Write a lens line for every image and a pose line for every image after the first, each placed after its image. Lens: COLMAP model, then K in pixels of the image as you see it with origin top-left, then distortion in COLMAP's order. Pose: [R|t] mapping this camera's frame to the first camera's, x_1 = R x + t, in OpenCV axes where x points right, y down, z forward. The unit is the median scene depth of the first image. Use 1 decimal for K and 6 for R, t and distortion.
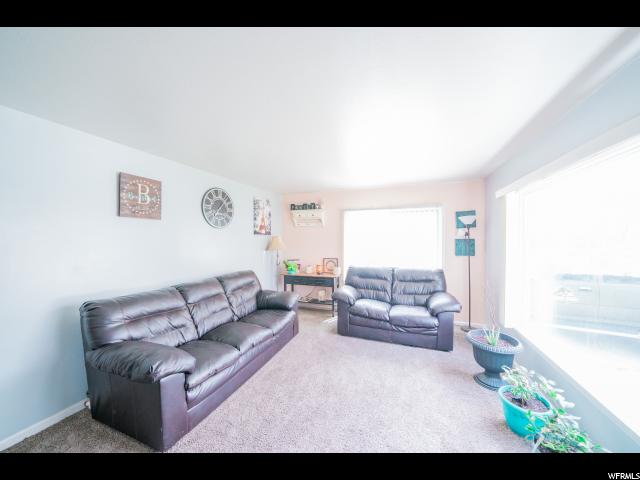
lens RADIAL K [[232.6, 0, 320.0], [0, 232.6, 240.0], [0, 0, 1]] dist [-0.000360, -0.000001]
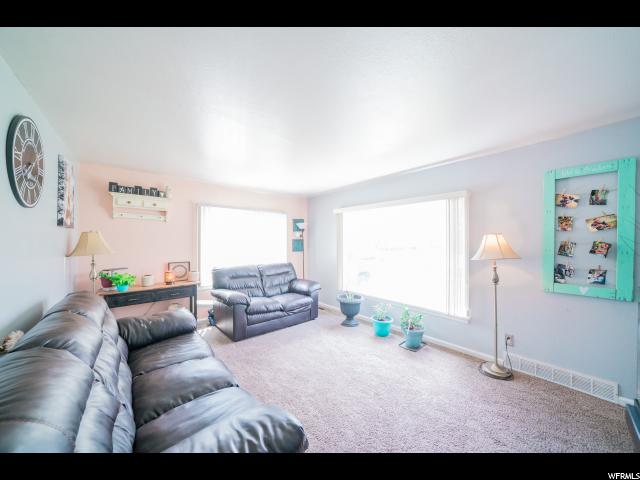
lens RADIAL K [[225.1, 0, 320.0], [0, 225.1, 240.0], [0, 0, 1]] dist [-0.000401, -0.000006]
pose [[0.462861, 0.012205, 0.886347, -0.504930], [0.002532, 0.999883, -0.015090, 0.019026], [-0.886427, 0.009229, 0.462776, 0.266127]]
